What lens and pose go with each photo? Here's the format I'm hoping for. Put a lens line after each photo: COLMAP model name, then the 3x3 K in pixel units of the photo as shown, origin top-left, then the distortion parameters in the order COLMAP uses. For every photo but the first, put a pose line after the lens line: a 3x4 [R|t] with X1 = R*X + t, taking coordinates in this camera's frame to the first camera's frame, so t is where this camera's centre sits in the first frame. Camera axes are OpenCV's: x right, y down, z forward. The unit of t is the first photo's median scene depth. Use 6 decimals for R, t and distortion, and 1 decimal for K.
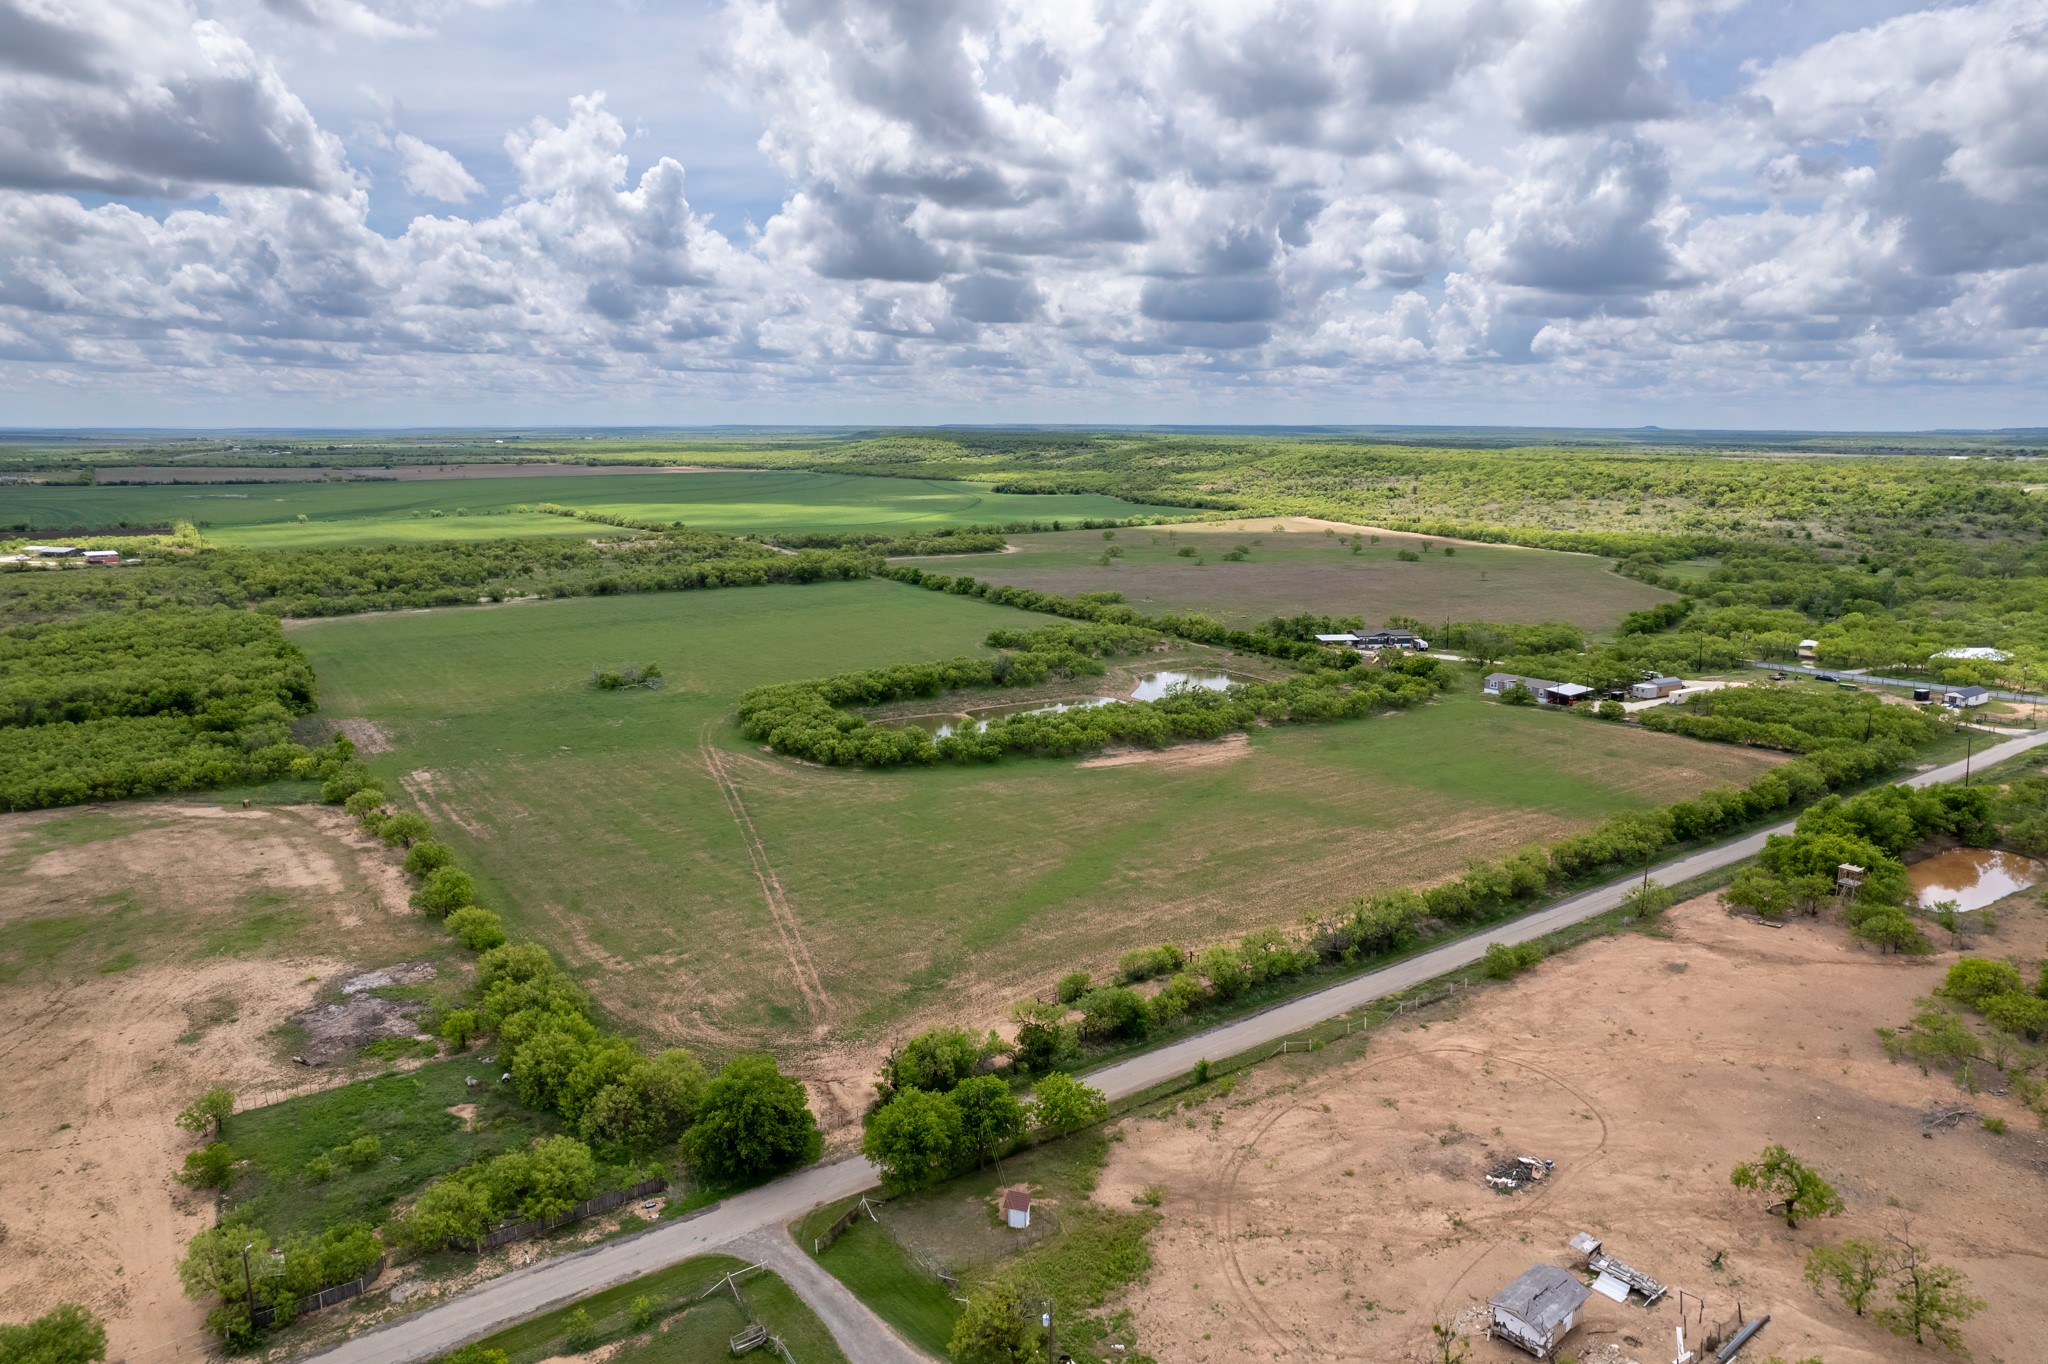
lens RADIAL K [[1316.6, 0, 1028.9], [0, 1316.6, 689.8], [0, 0, 1]] dist [-0.065603, 0.035392]
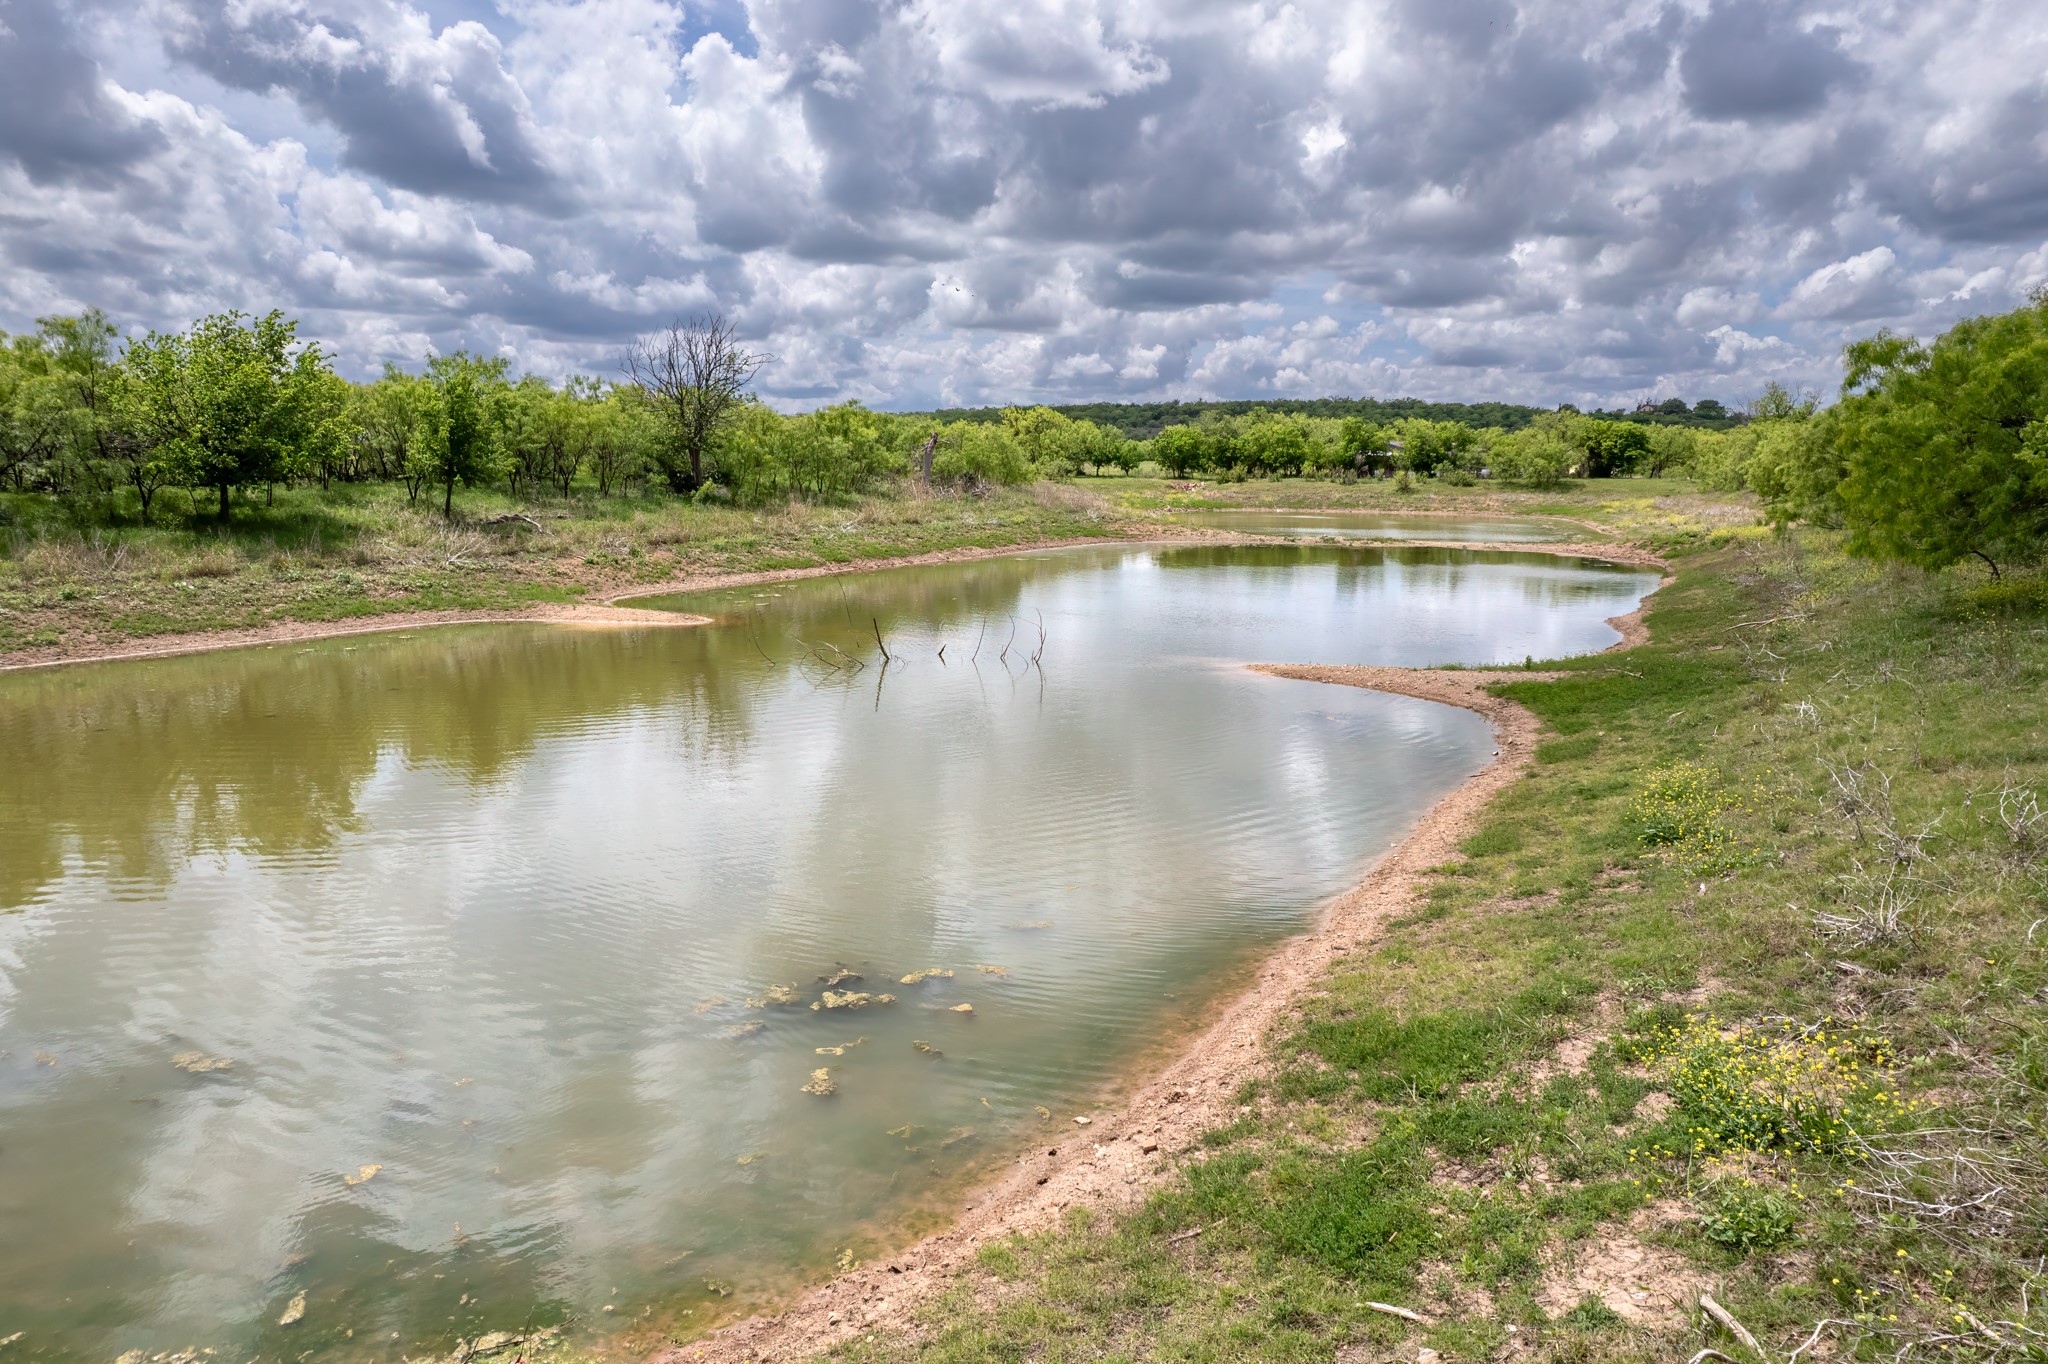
lens RADIAL K [[1316.6, 0, 1028.9], [0, 1316.6, 689.8], [0, 0, 1]] dist [-0.065603, 0.035392]
pose [[0.873472, -0.089213, 0.478632, -0.118002], [0.103938, 0.994575, -0.004300, 0.048233], [-0.475652, 0.053503, 0.878005, 1.381075]]
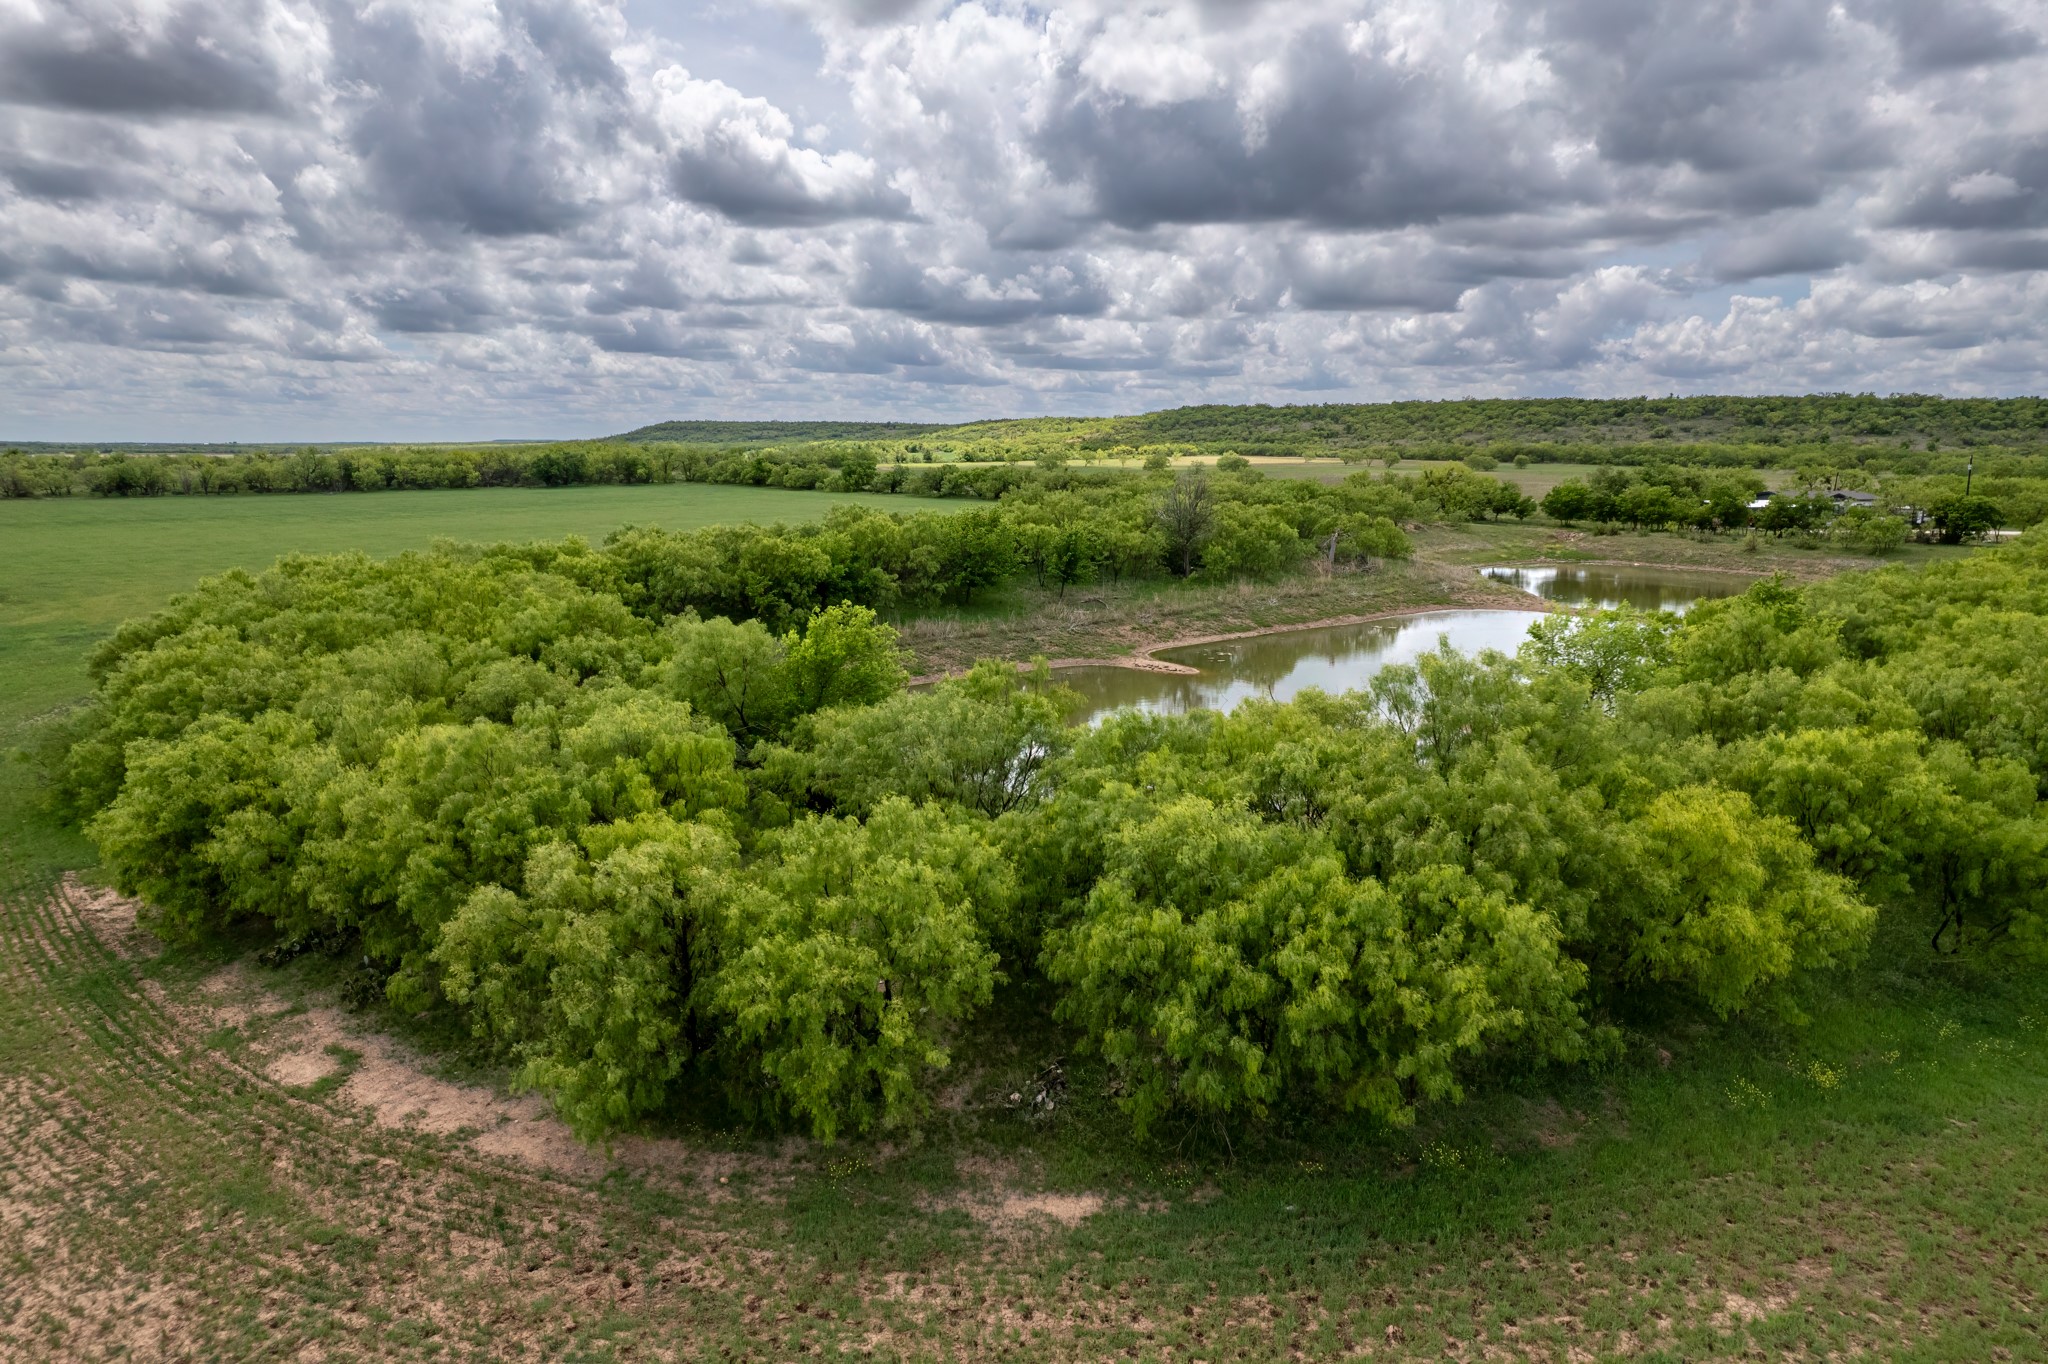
lens RADIAL K [[1310.9, 0, 1034.8], [0, 1310.9, 694.3], [0, 0, 1]] dist [-0.074599, 0.065616]
pose [[0.985193, -0.033899, 0.168063, -0.182321], [0.035247, 0.999366, -0.005041, 0.040434], [-0.167785, 0.010890, 0.985763, 1.185370]]
